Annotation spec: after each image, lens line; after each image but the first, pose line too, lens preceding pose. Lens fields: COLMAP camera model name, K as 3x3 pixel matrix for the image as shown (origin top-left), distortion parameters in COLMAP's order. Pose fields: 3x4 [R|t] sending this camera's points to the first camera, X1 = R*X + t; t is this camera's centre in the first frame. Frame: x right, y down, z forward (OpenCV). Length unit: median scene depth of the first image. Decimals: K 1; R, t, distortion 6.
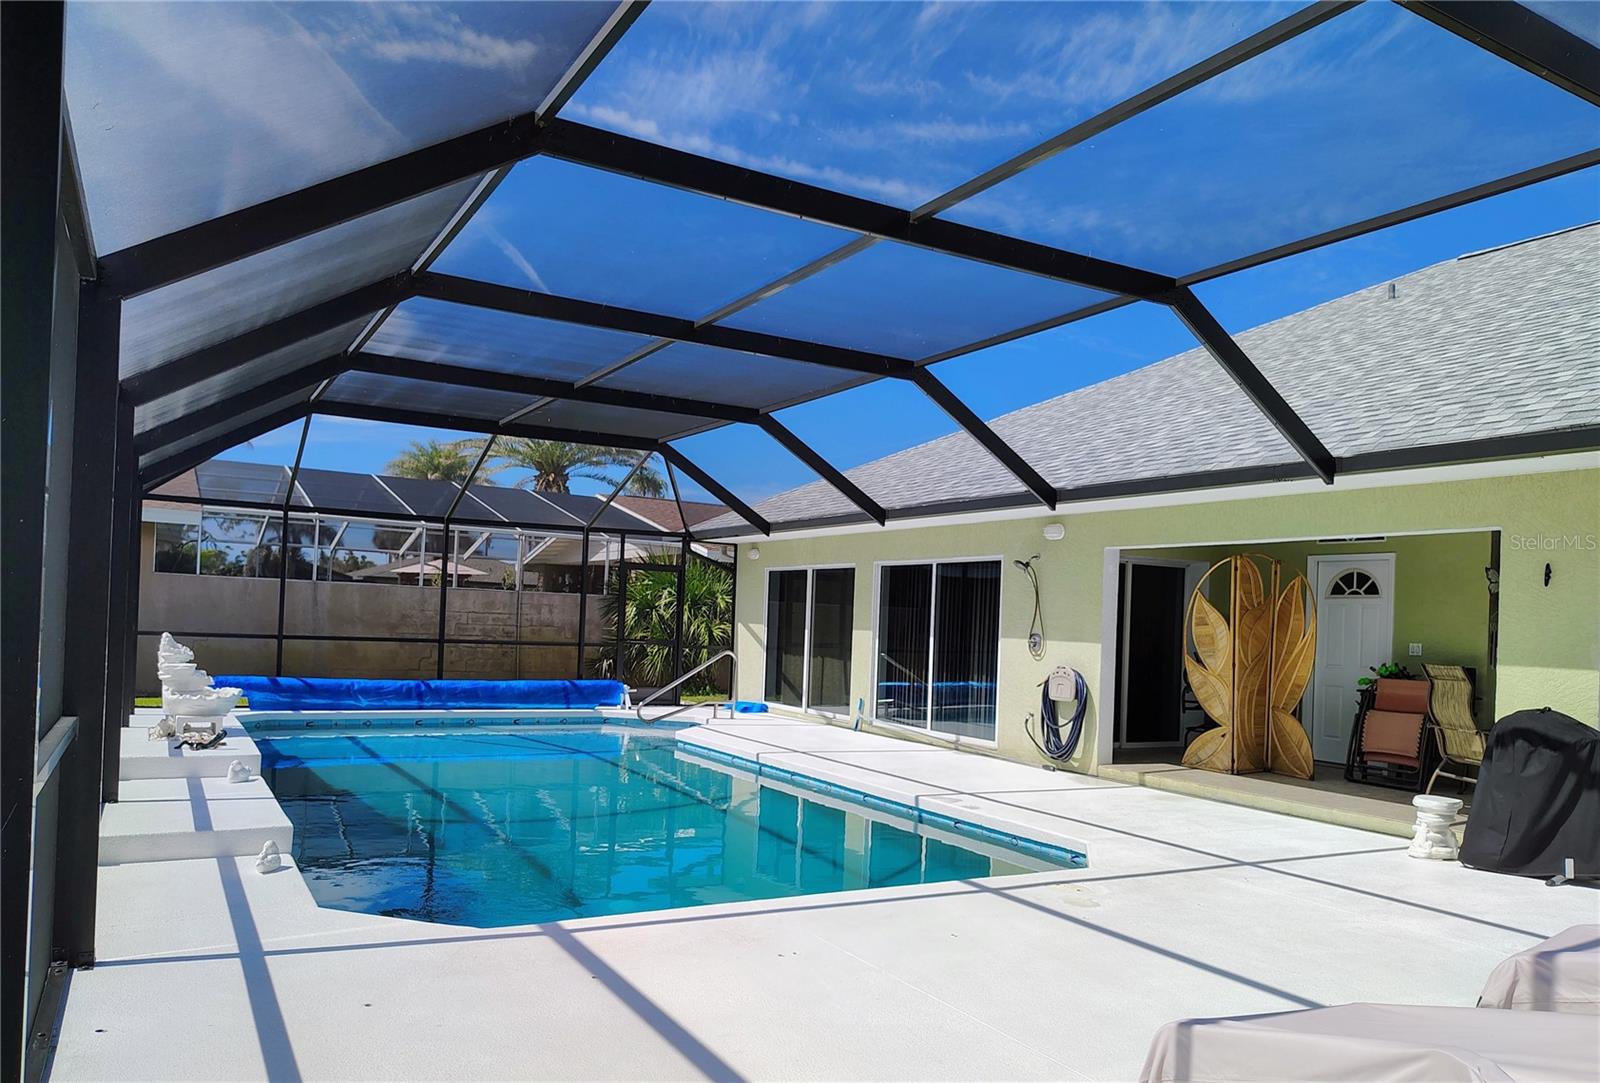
lens RADIAL K [[1124.6, 0, 803.3], [0, 1124.6, 537.4], [0, 0, 1]] dist [0.009842, 0.009316]
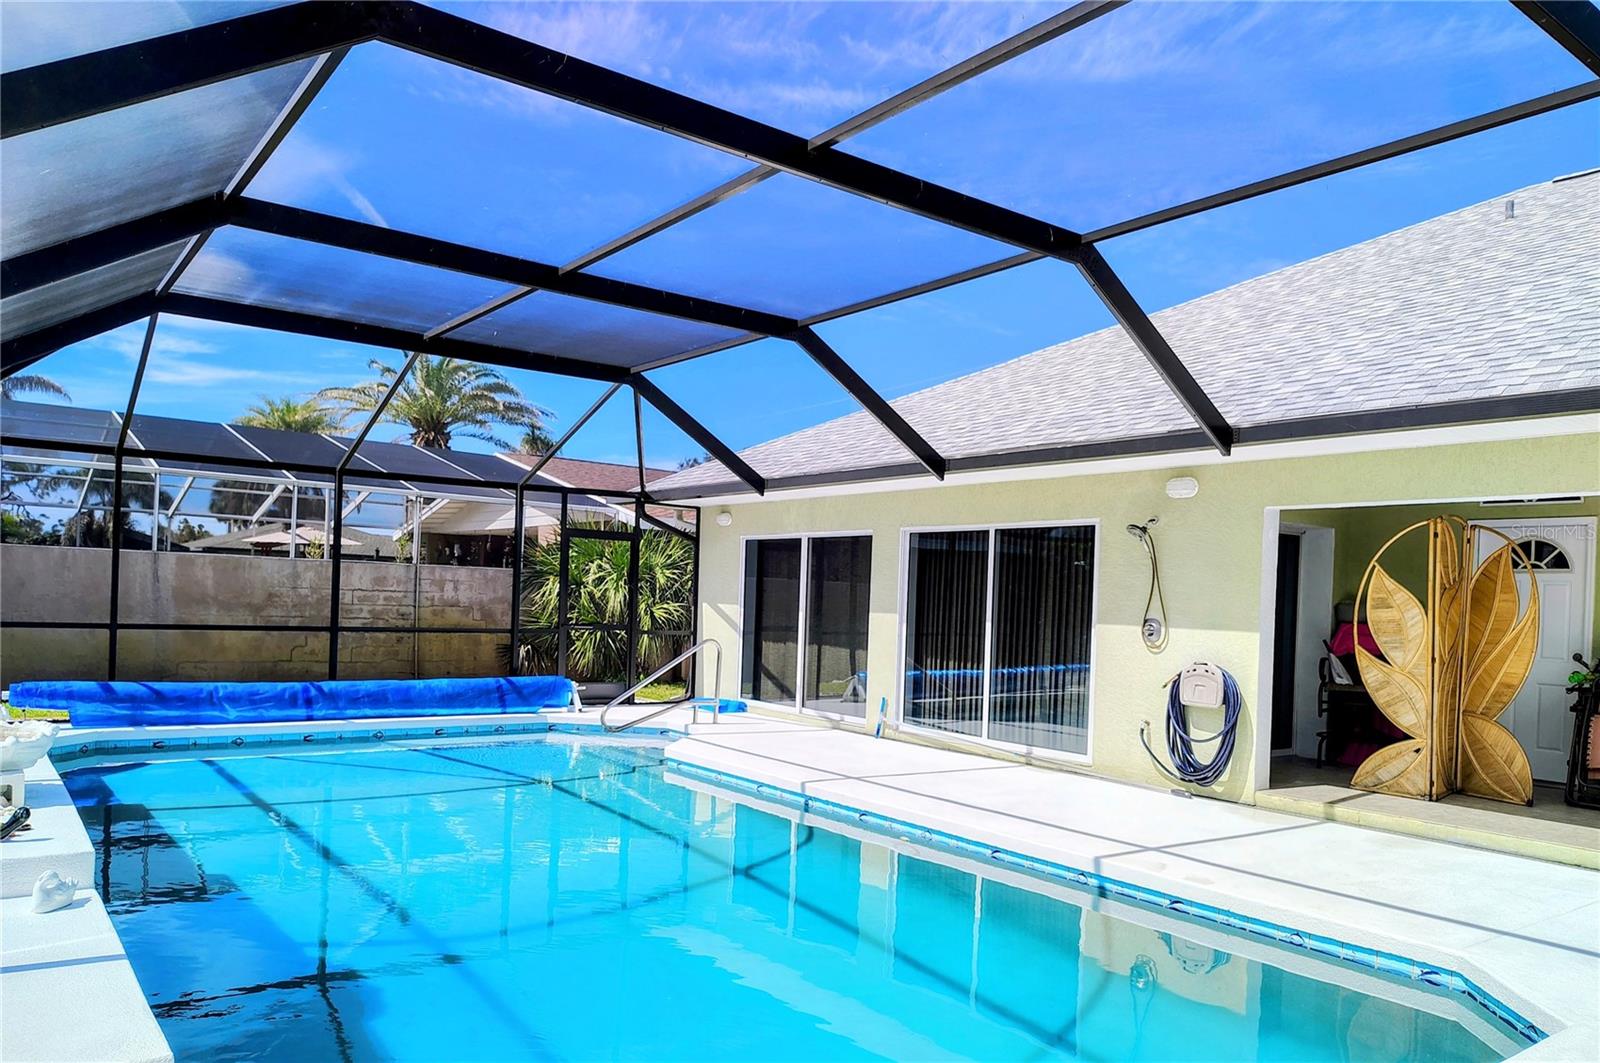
lens RADIAL K [[1130.0, 0, 806.7], [0, 1130.0, 538.3], [0, 0, 1]] dist [0.011374, -0.020291]
pose [[0.992578, 0.001659, 0.121598, -0.094746], [-0.004817, 0.999659, 0.025682, 0.008331], [-0.121514, -0.026077, 0.992247, 0.193027]]
